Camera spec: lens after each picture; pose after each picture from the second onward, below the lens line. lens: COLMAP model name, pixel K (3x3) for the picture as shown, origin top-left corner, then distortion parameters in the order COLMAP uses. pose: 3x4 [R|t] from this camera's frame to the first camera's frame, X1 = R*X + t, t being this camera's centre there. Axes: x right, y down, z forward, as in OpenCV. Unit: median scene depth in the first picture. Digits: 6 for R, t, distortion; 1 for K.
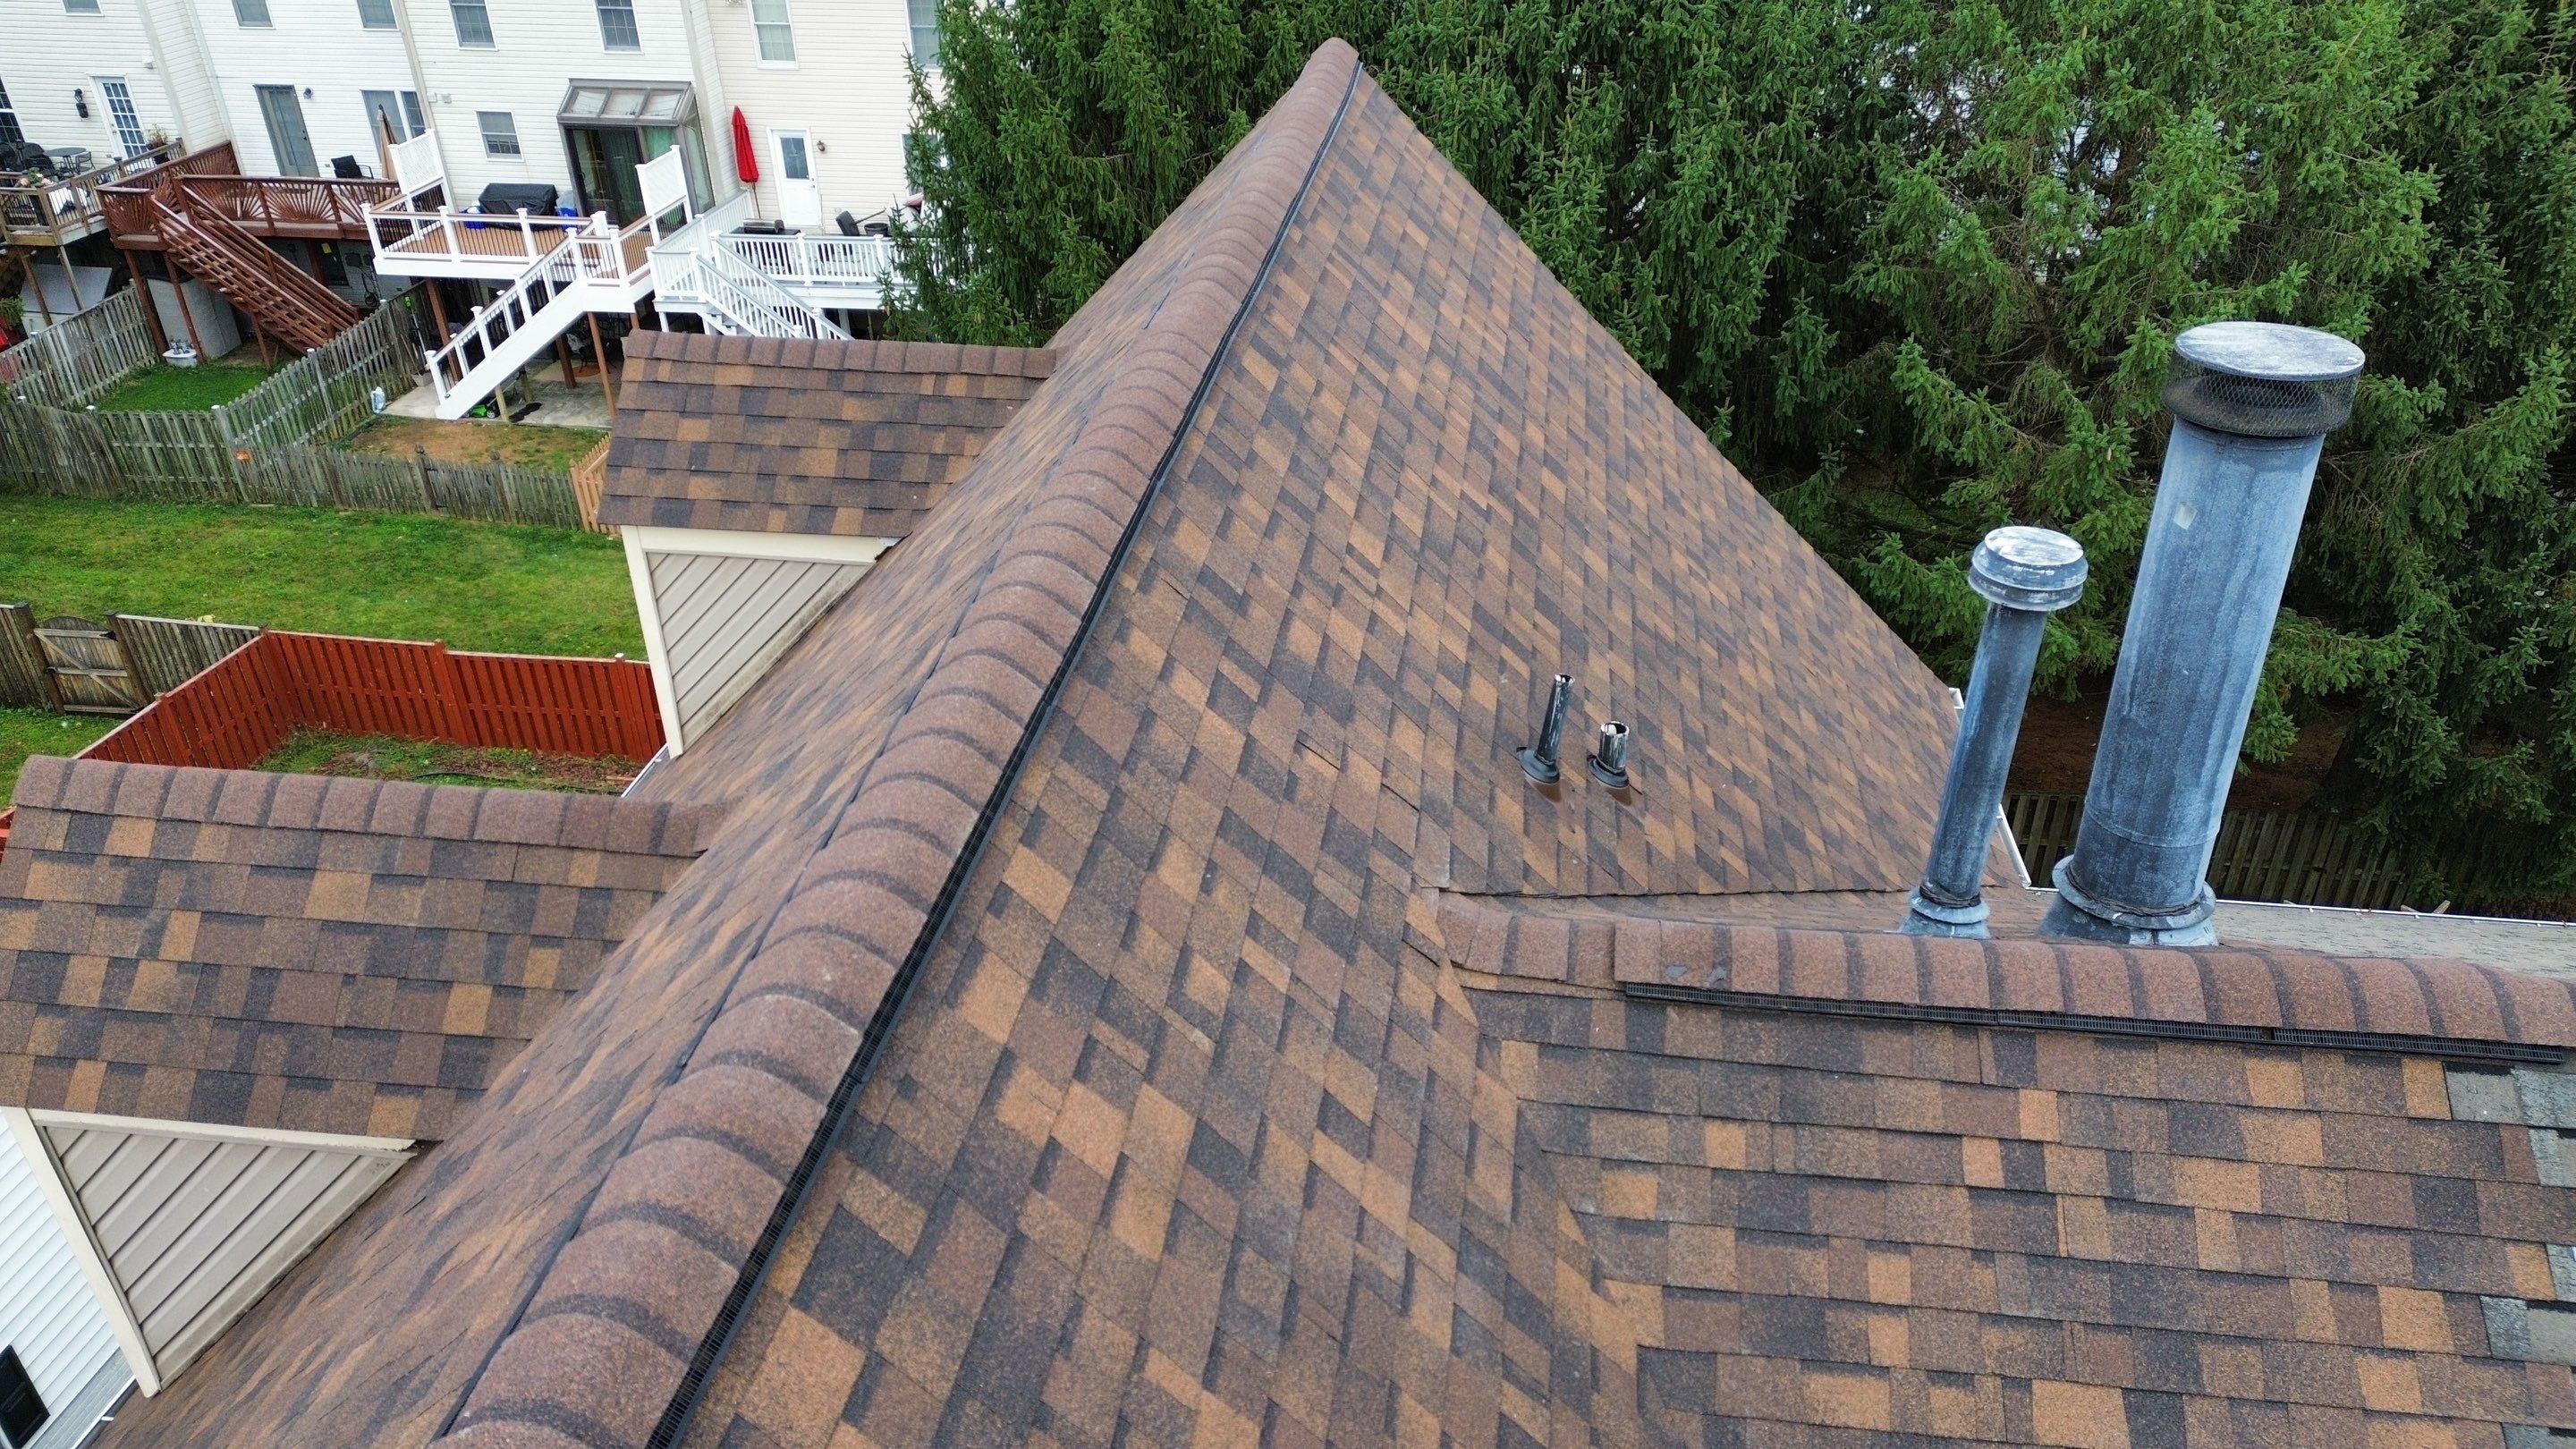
lens RADIAL K [[1782.4, 0, 1292.7], [0, 1782.4, 723.8], [0, 0, 1]] dist [-0.001678, -0.001951]
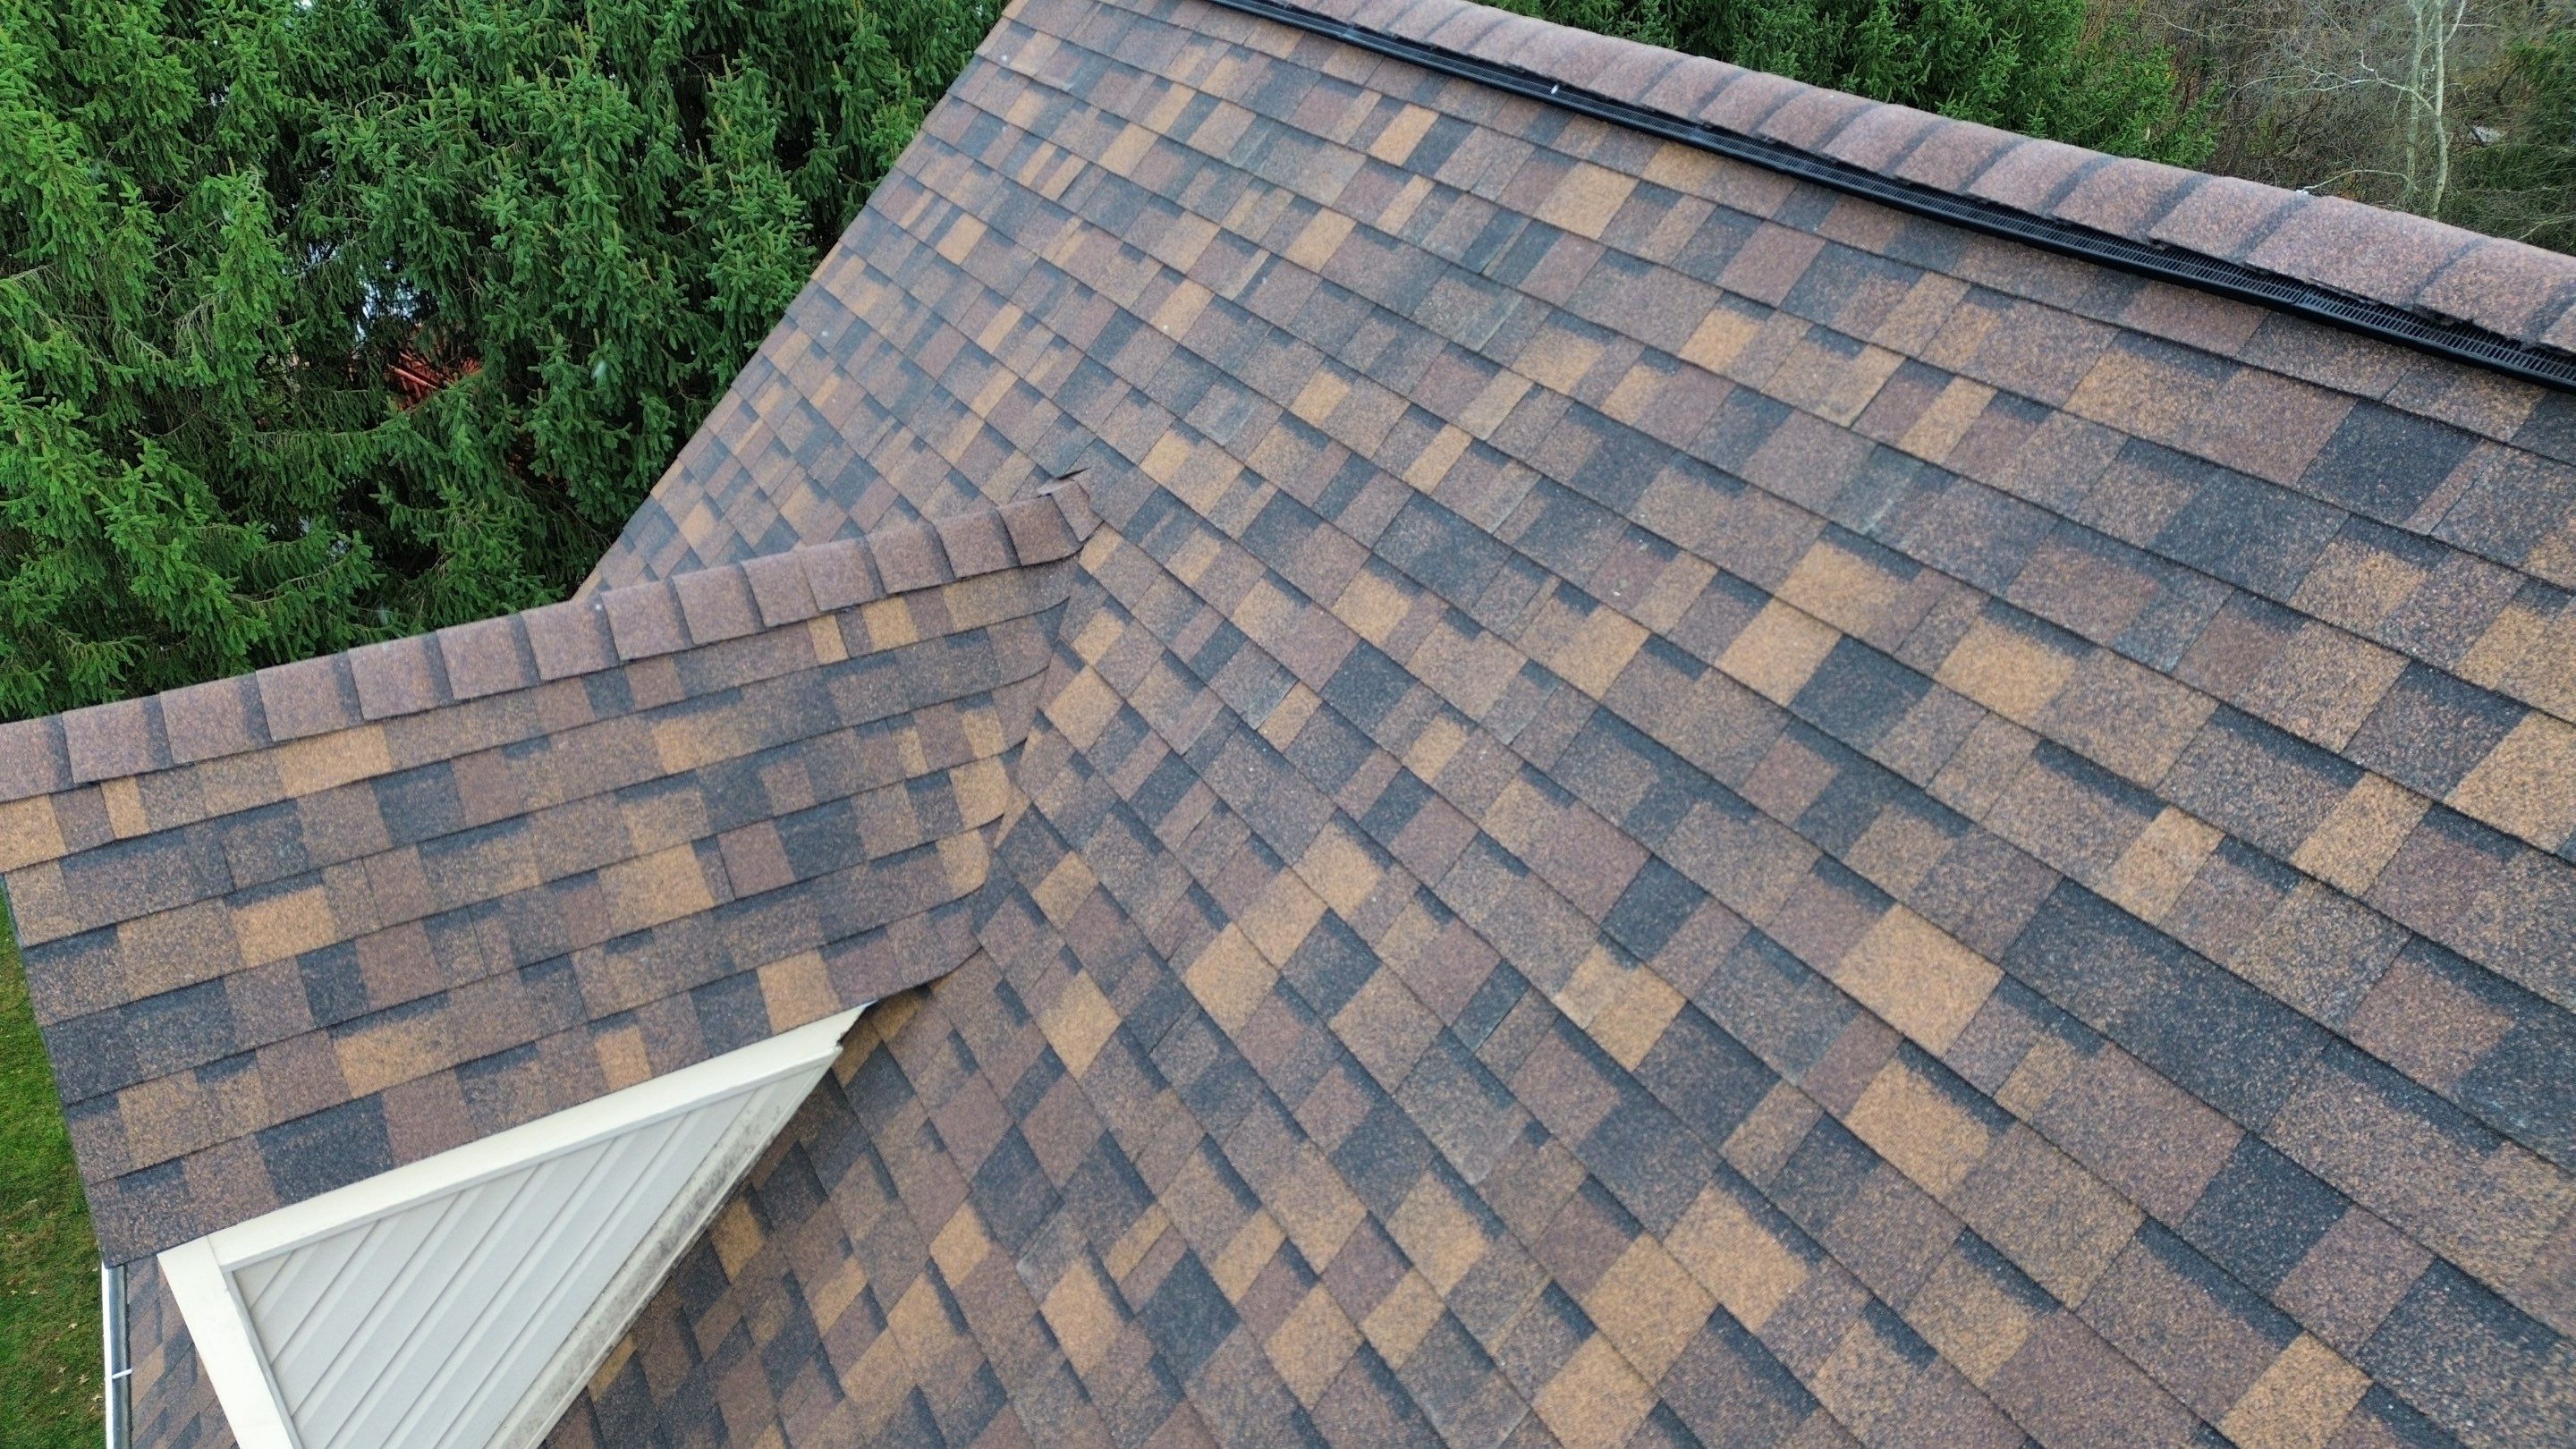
lens RADIAL K [[1782.4, 0, 1292.1], [0, 1782.4, 720.7], [0, 0, 1]] dist [-0.001678, -0.001951]
pose [[0.775876, -0.310704, 0.549071, -0.367043], [0.321037, 0.943653, 0.080339, -0.168758], [-0.543094, 0.113939, 0.831906, 0.558931]]
